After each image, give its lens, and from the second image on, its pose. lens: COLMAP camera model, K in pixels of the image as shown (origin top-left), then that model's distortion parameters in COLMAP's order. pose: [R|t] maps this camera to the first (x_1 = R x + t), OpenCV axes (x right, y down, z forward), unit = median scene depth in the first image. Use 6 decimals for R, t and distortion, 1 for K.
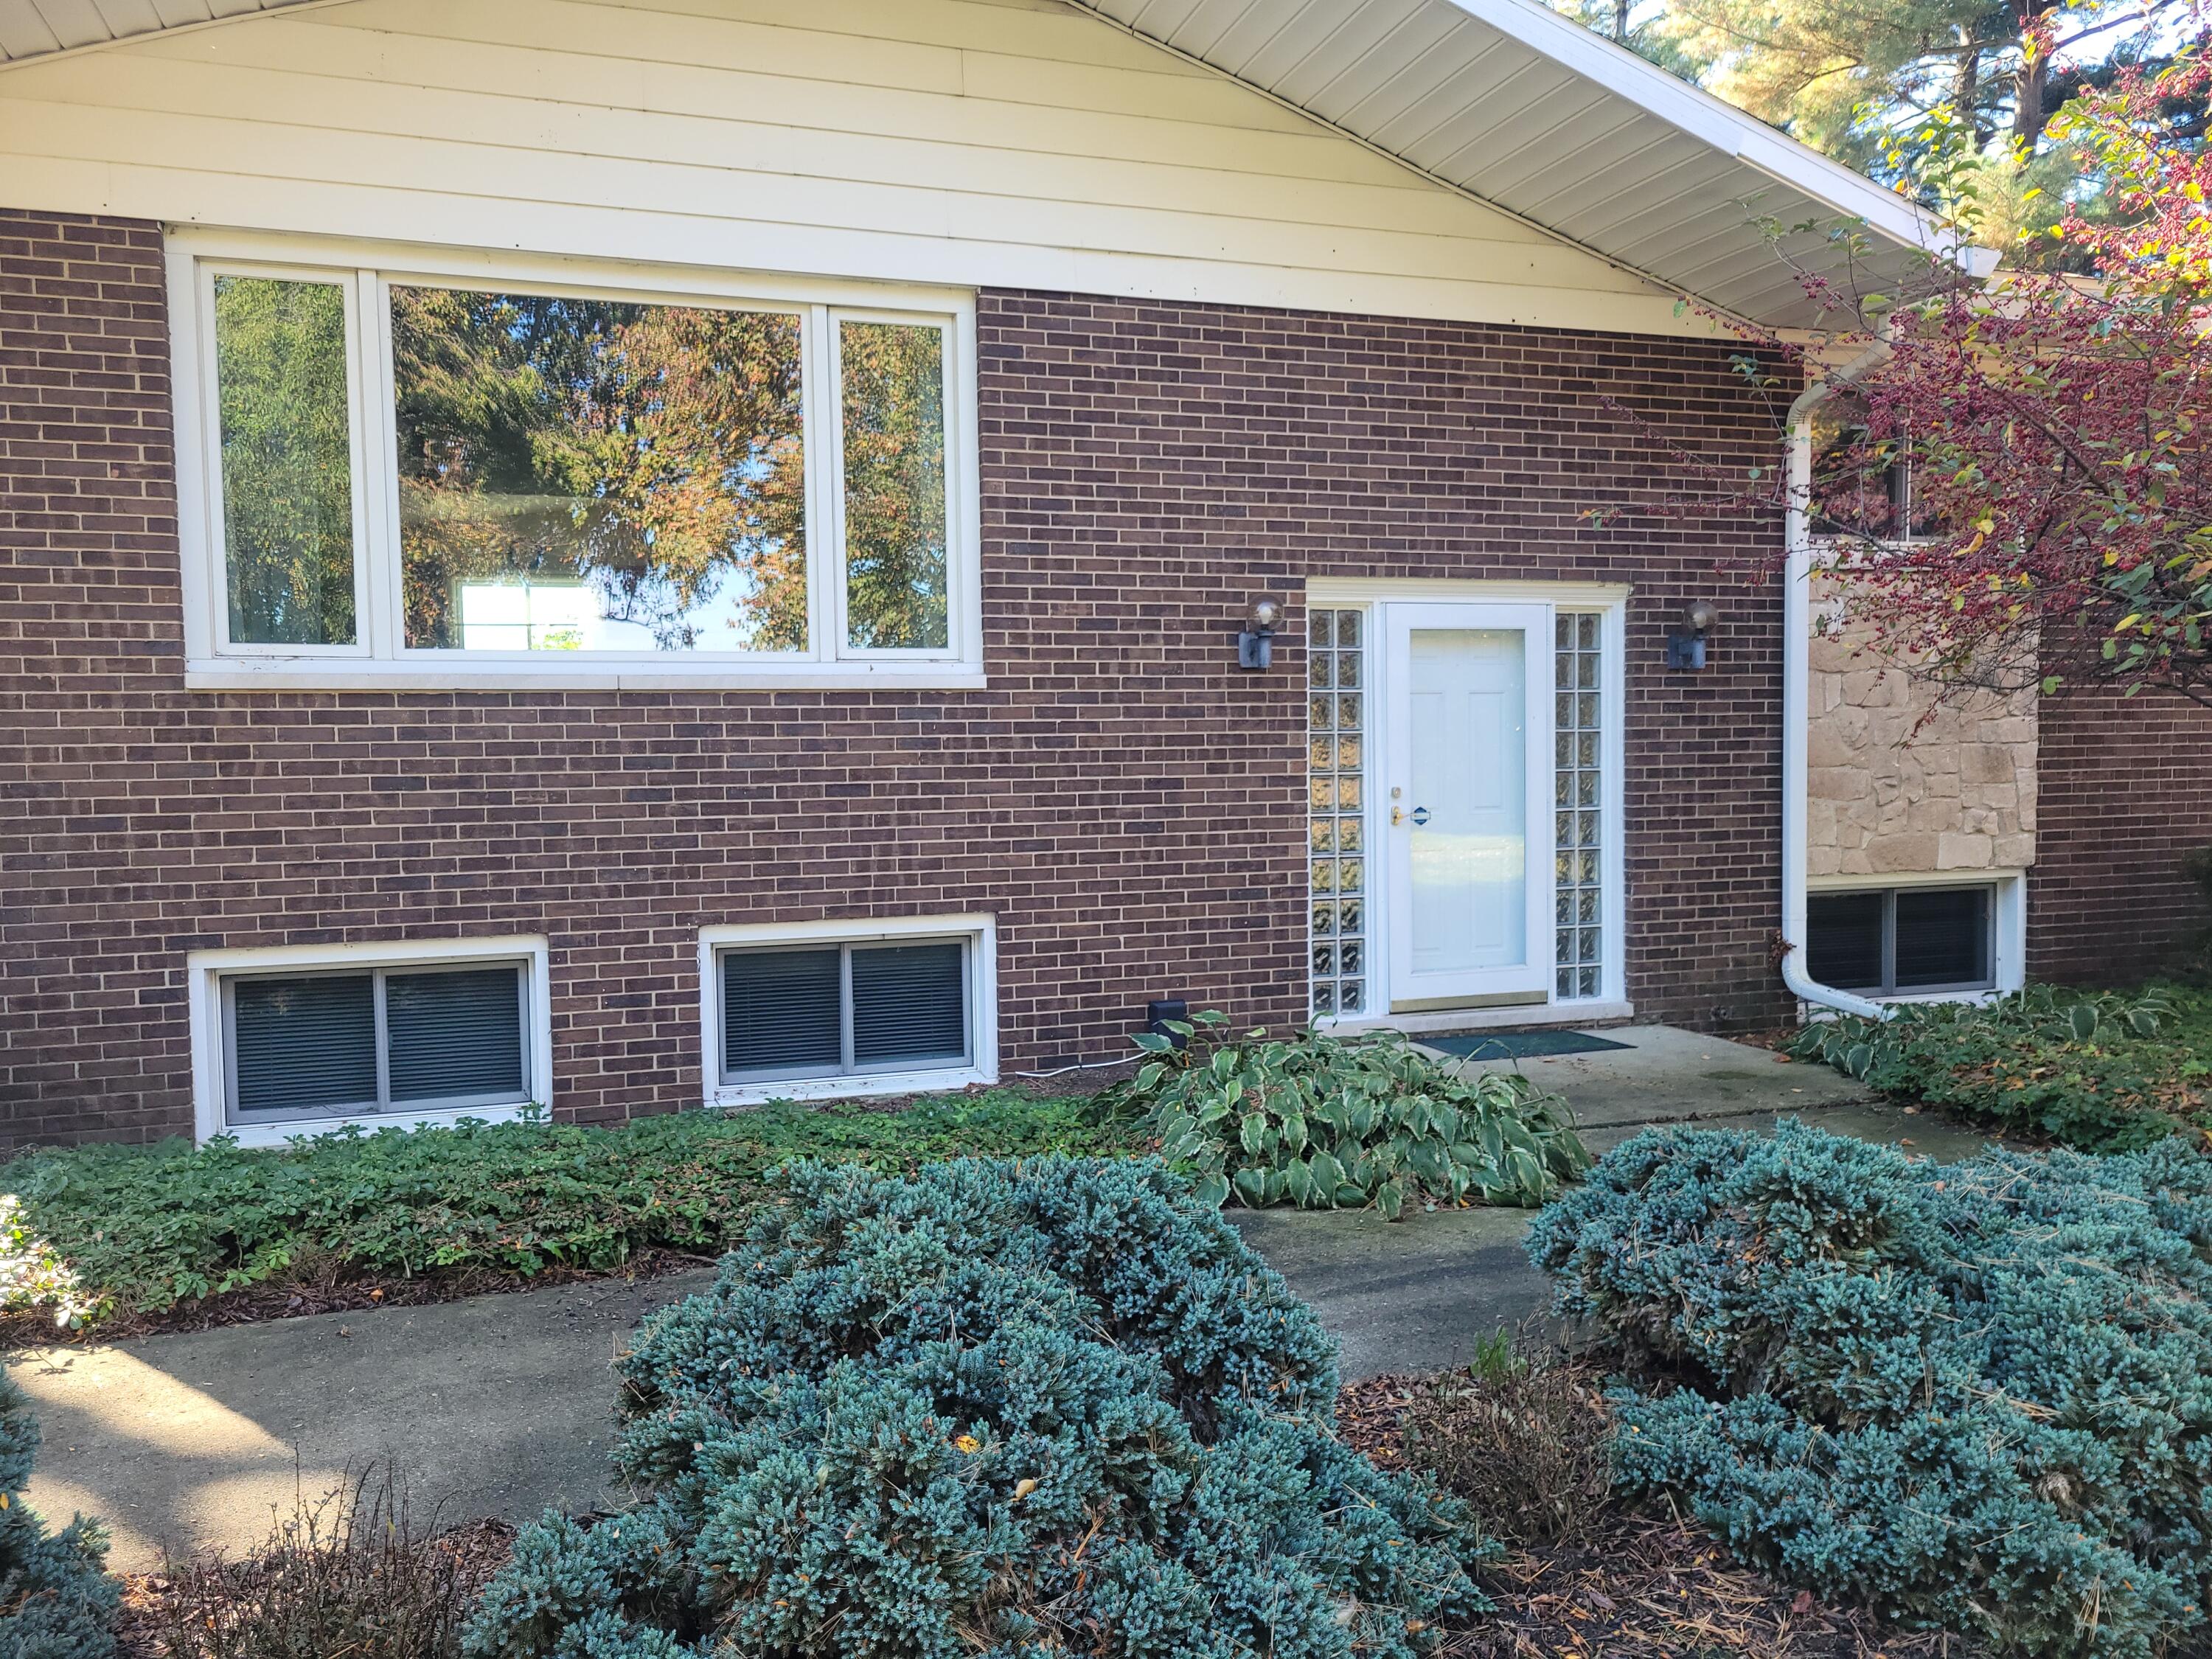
lens RADIAL K [[1692.6, 0, 1106.0], [0, 1692.6, 829.5], [0, 0, 1]] dist [0.003899, 0.004126]
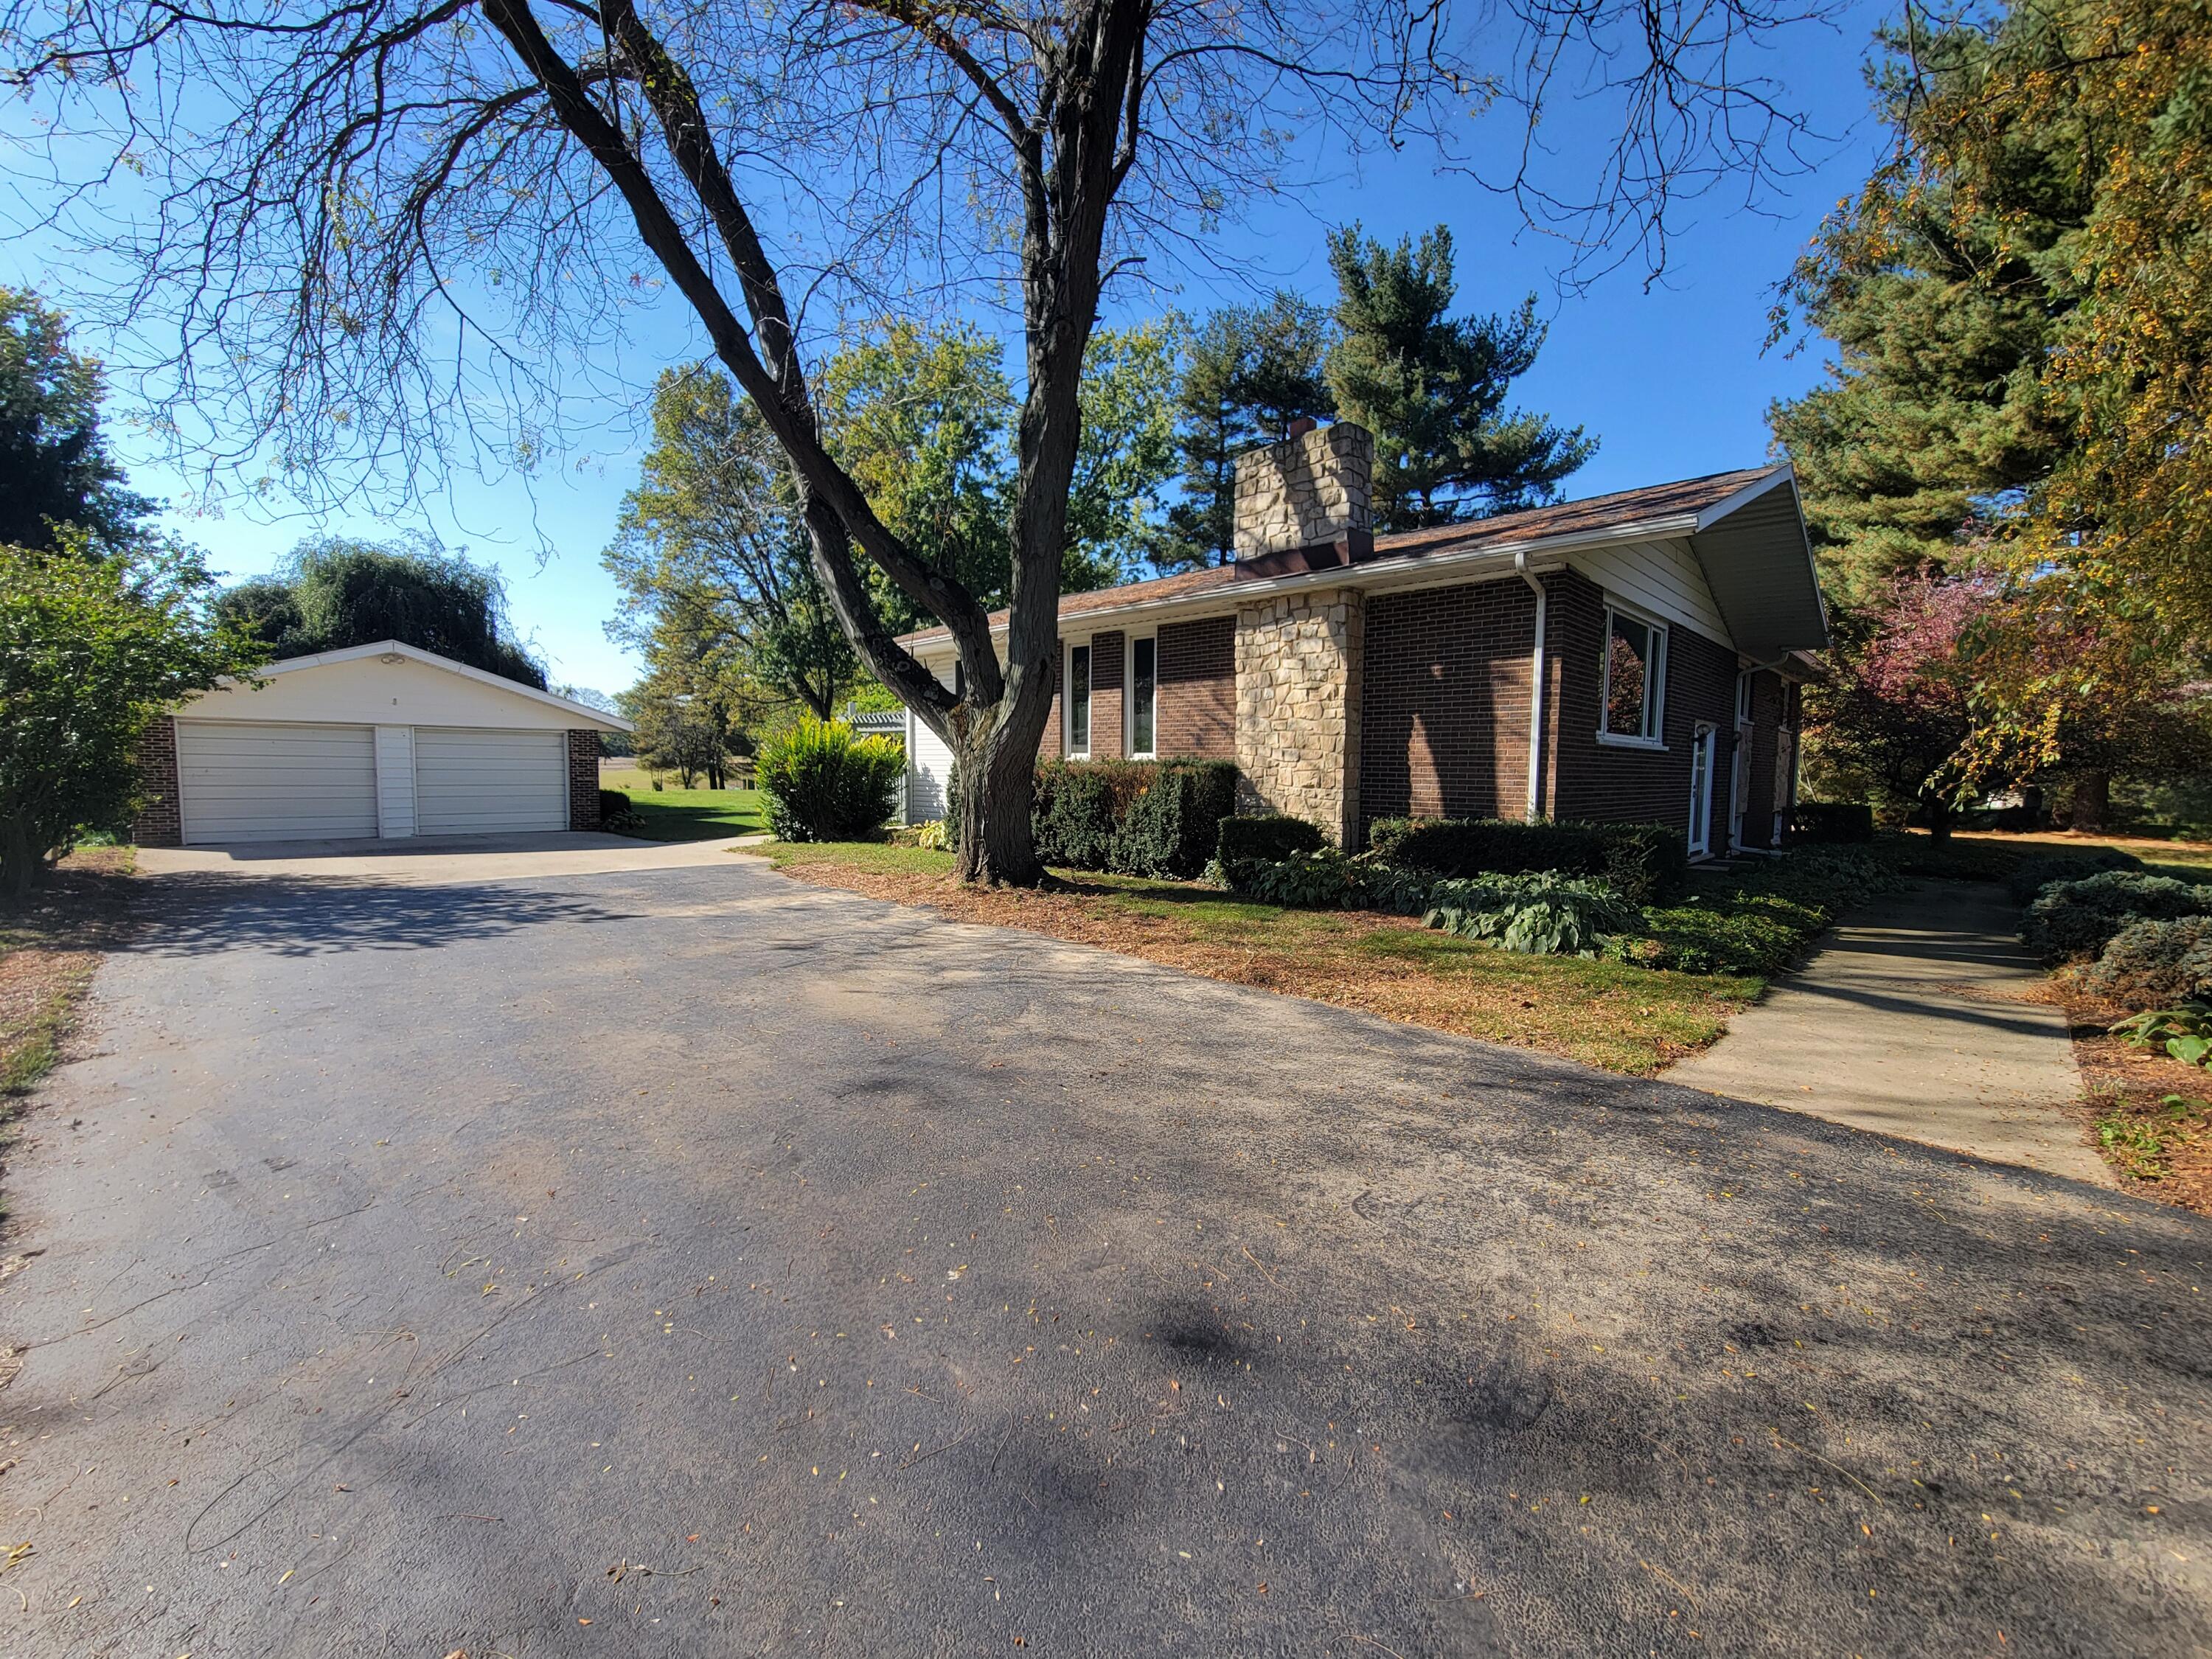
lens RADIAL K [[893.4, 0, 1107.4], [0, 893.4, 834.0], [0, 0, 1]] dist [-0.001962, -0.000604]
pose [[0.899222, -0.012891, 0.437303, -2.024060], [0.006392, 0.999846, 0.016331, 0.044830], [-0.437446, -0.011890, 0.899166, -0.046666]]
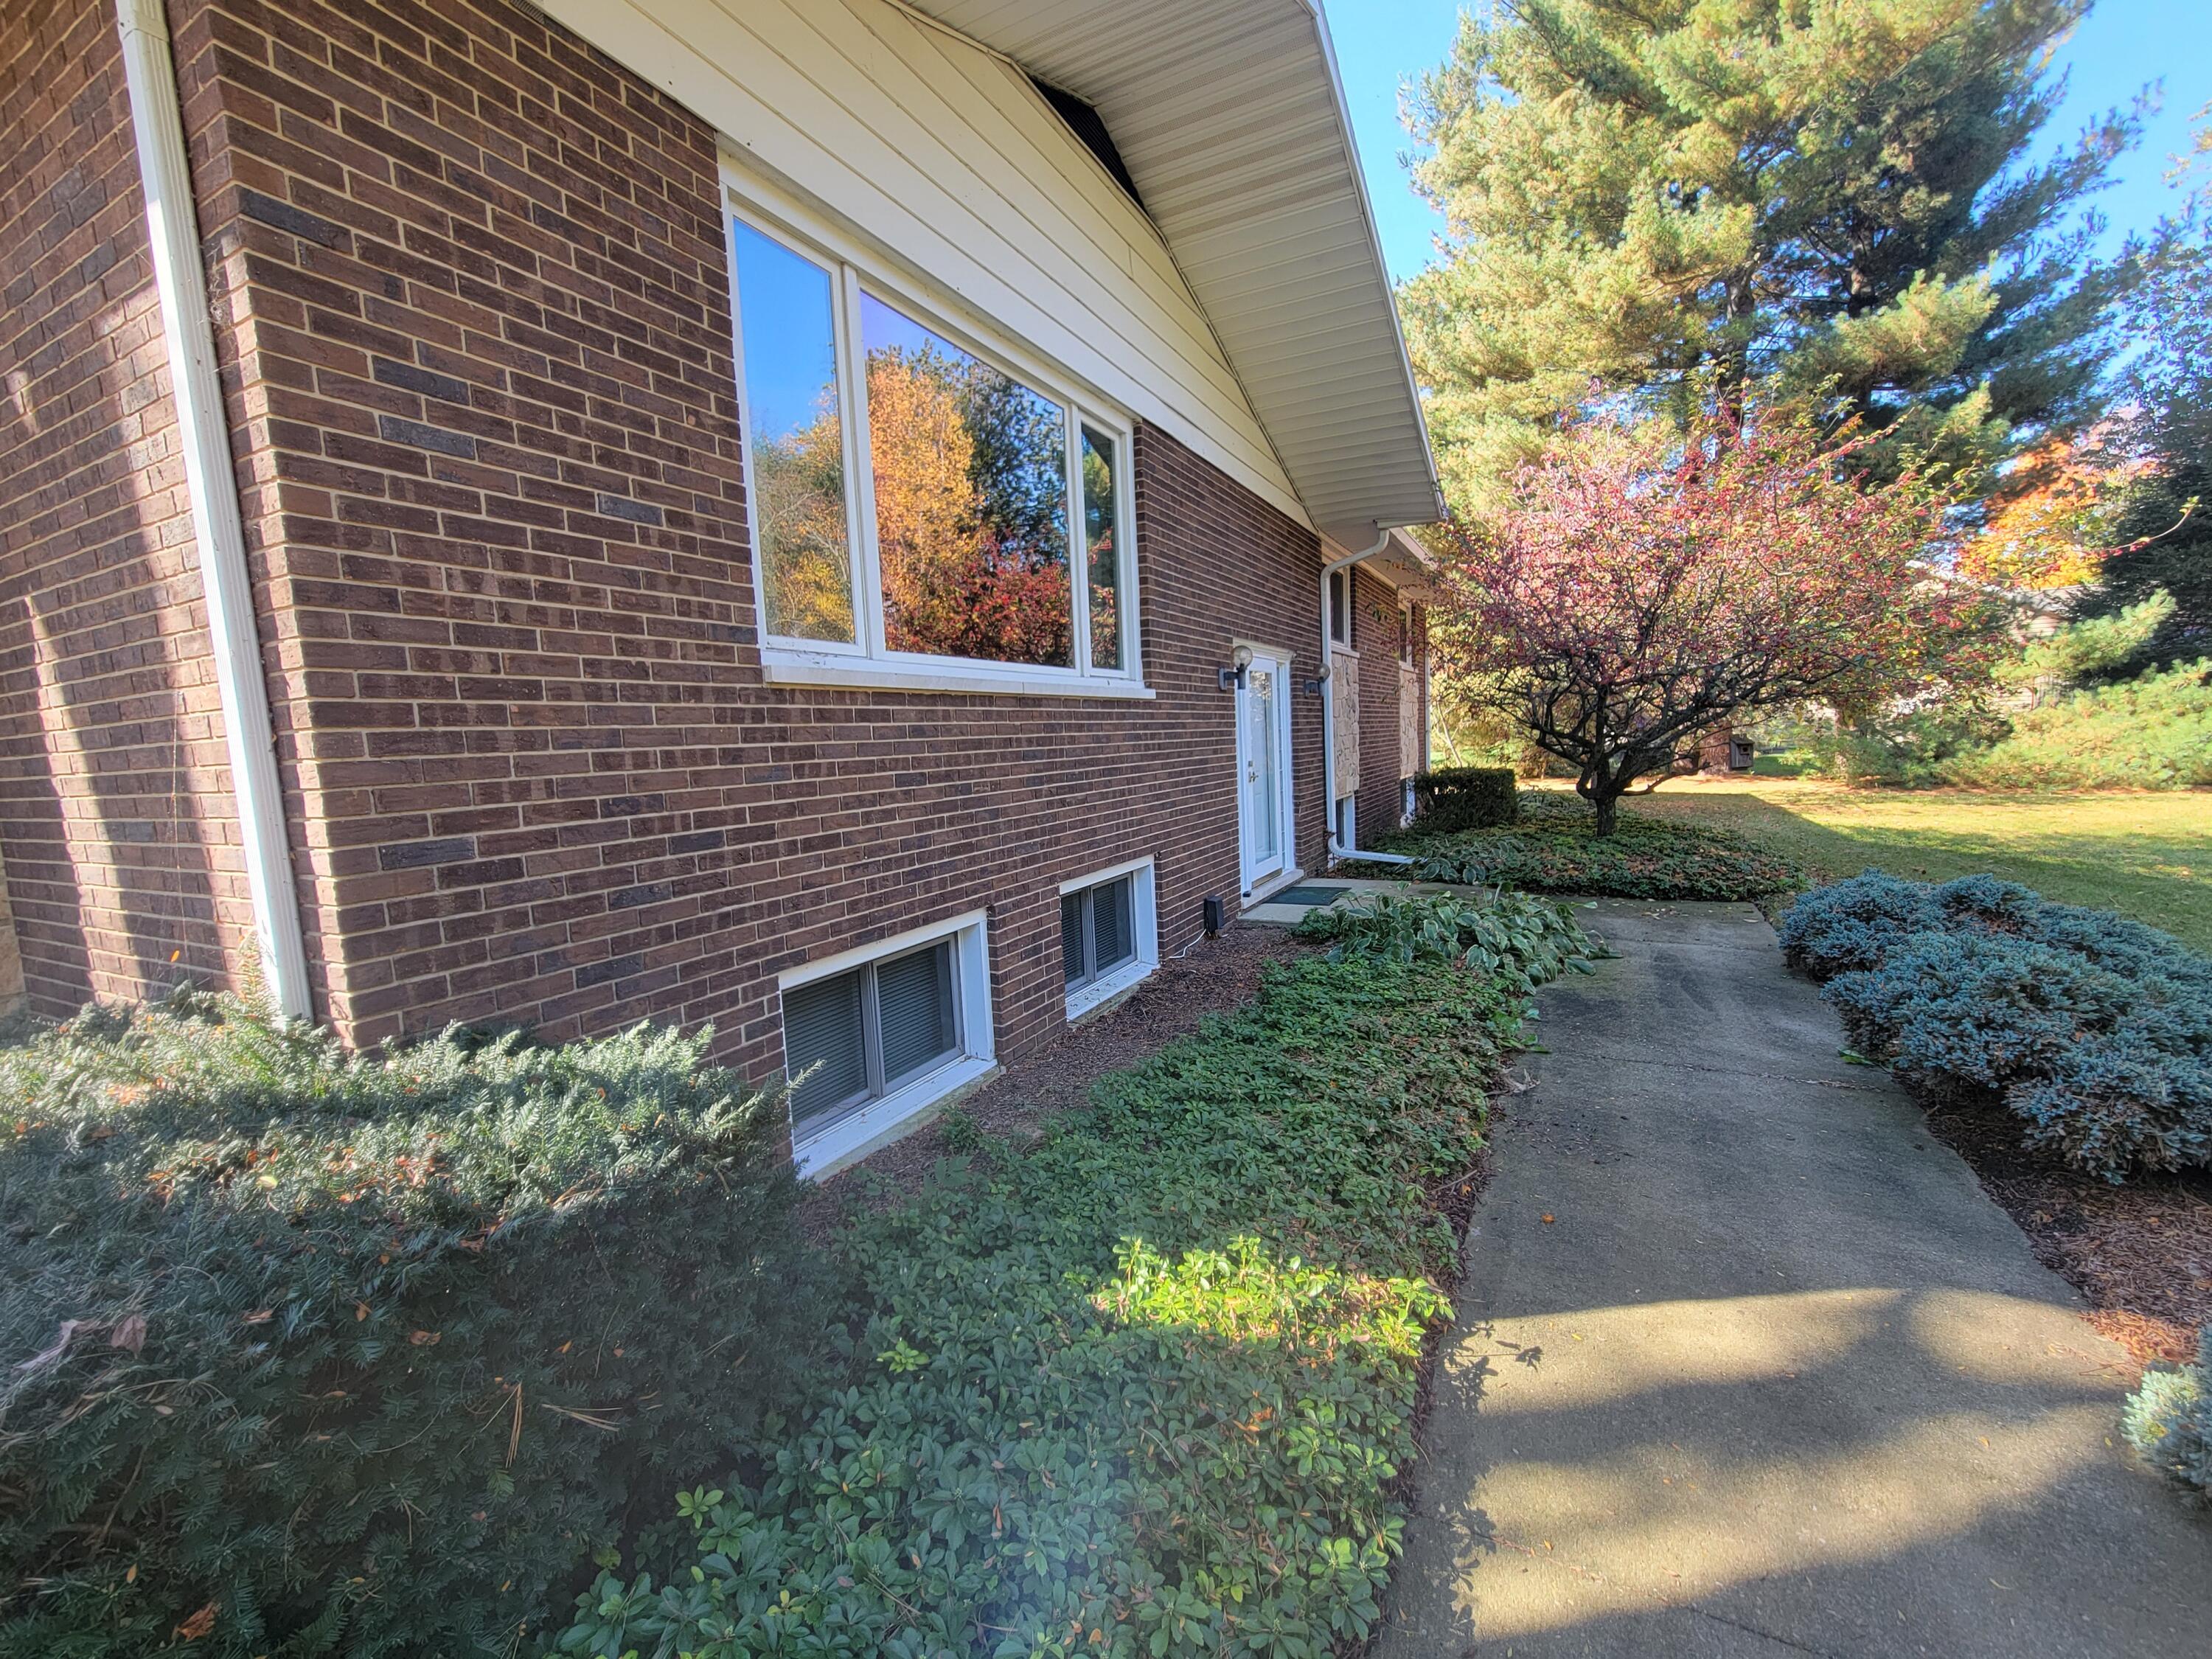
lens RADIAL K [[927.4, 0, 1106.0], [0, 927.4, 829.5], [0, 0, 1]] dist [0.008767, -0.000032]
pose [[0.725926, -0.090317, 0.681816, -0.755011], [0.078338, 0.995747, 0.048496, -0.015366], [-0.683296, 0.018207, 0.729914, 0.521532]]
